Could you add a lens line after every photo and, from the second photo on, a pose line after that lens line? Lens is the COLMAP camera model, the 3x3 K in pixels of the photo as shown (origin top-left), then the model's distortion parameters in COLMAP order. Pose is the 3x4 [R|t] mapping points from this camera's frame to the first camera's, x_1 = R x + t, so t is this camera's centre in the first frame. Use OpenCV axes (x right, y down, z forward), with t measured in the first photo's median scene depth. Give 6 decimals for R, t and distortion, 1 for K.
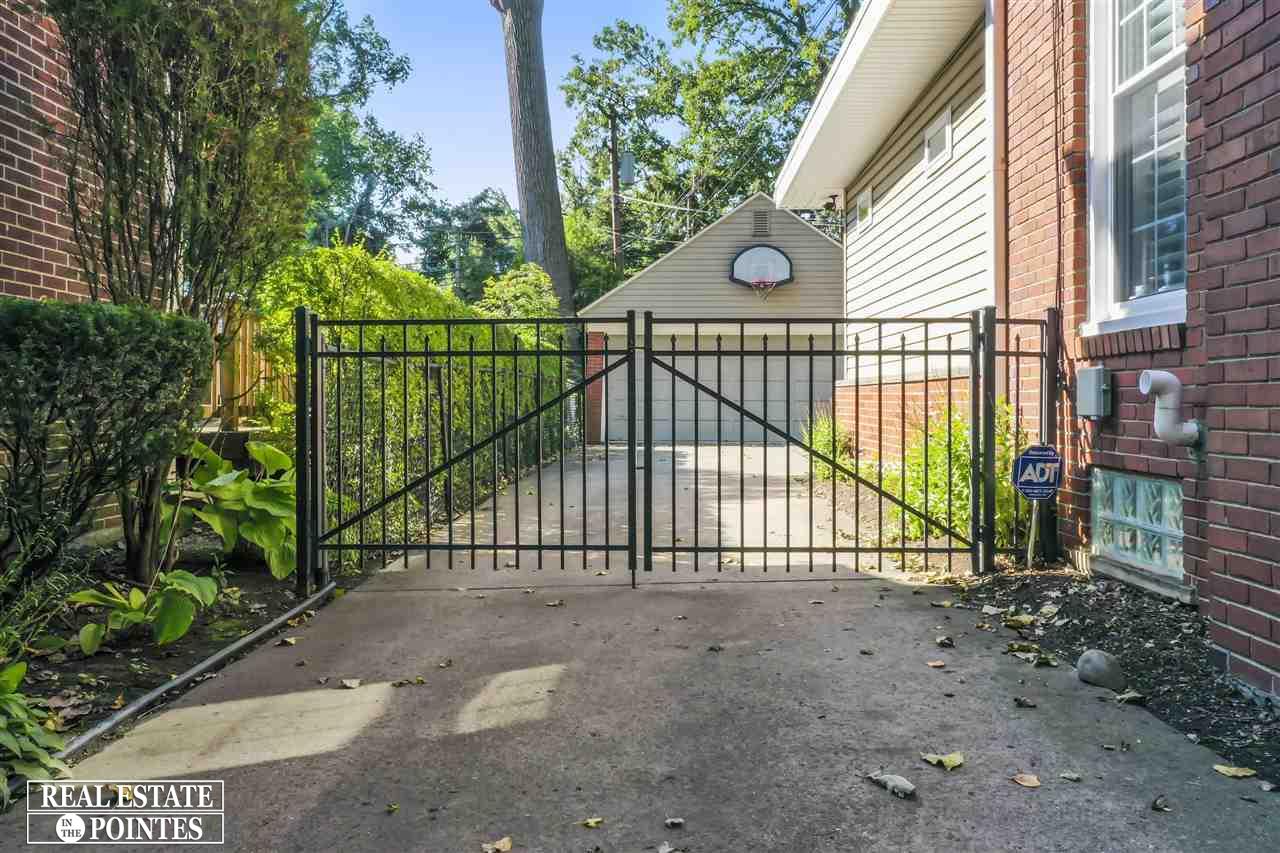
lens RADIAL K [[1067.6, 0, 642.1], [0, 1067.6, 430.1], [0, 0, 1]] dist [0.010523, 0.000300]
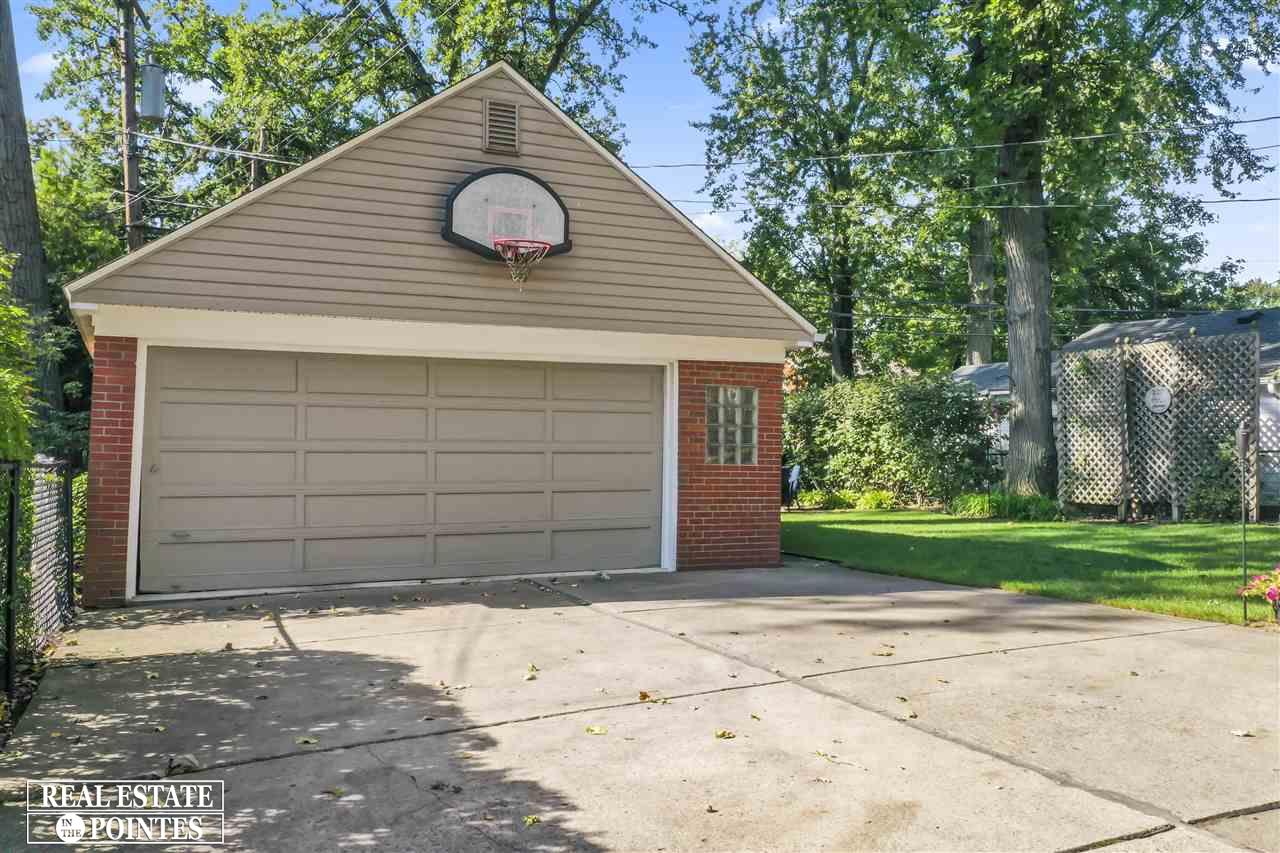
lens RADIAL K [[1067.6, 0, 638.1], [0, 1067.6, 423.3], [0, 0, 1]] dist [0.010523, 0.000300]
pose [[0.902397, 0.016107, 0.430604, -0.021965], [0.005506, 0.998789, -0.048897, -0.020335], [-0.430870, 0.046496, 0.901215, 0.304759]]
